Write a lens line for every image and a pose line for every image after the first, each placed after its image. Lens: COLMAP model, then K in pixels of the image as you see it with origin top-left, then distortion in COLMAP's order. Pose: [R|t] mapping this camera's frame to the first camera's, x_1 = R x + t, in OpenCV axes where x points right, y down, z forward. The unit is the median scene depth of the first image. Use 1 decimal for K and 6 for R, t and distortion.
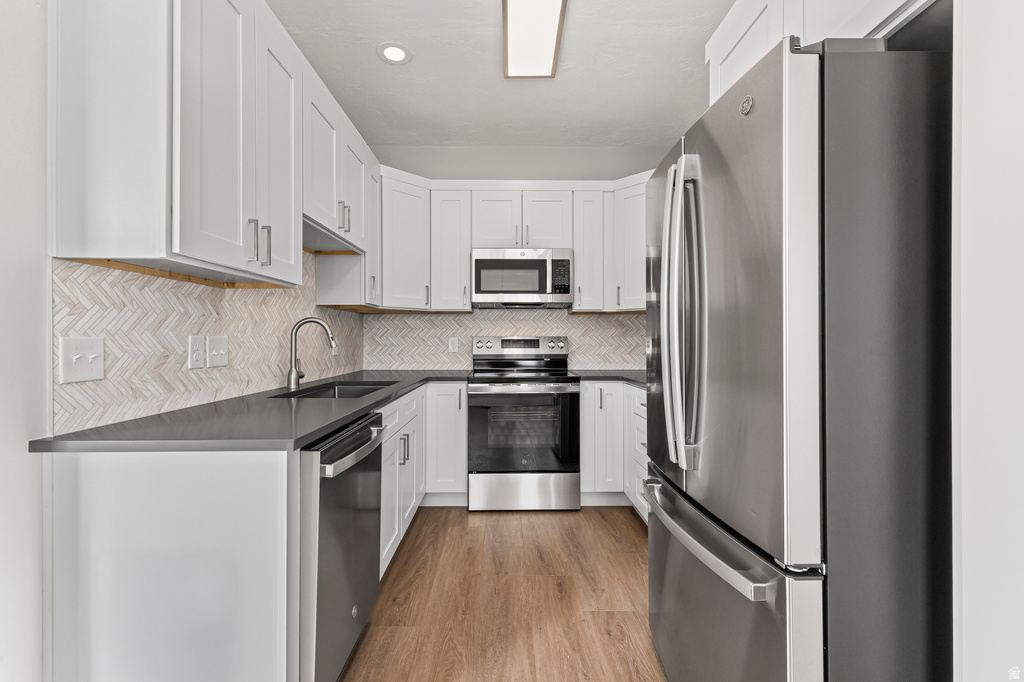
lens RADIAL K [[430.6, 0, 508.9], [0, 430.6, 340.9], [0, 0, 1]] dist [0.008770, -0.000145]
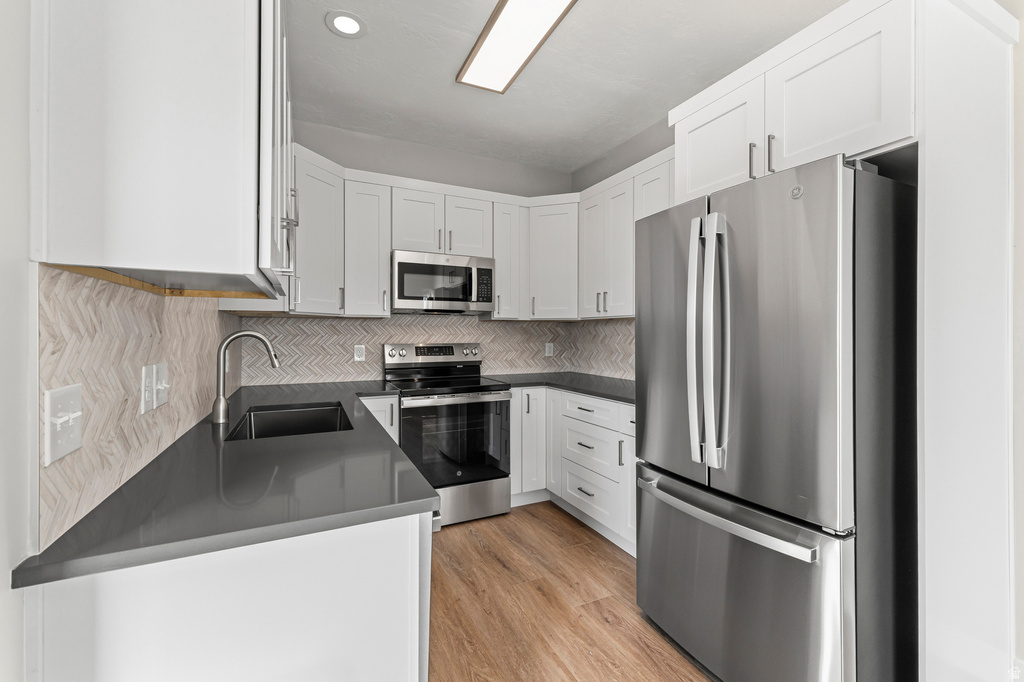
lens RADIAL K [[430.6, 0, 512.6], [0, 430.6, 335.9], [0, 0, 1]] dist [0.008770, -0.000145]
pose [[0.902656, -0.001329, 0.430360, -0.277006], [0.000483, 0.999998, 0.002076, -0.034857], [-0.430362, -0.001666, 0.902655, 0.060823]]
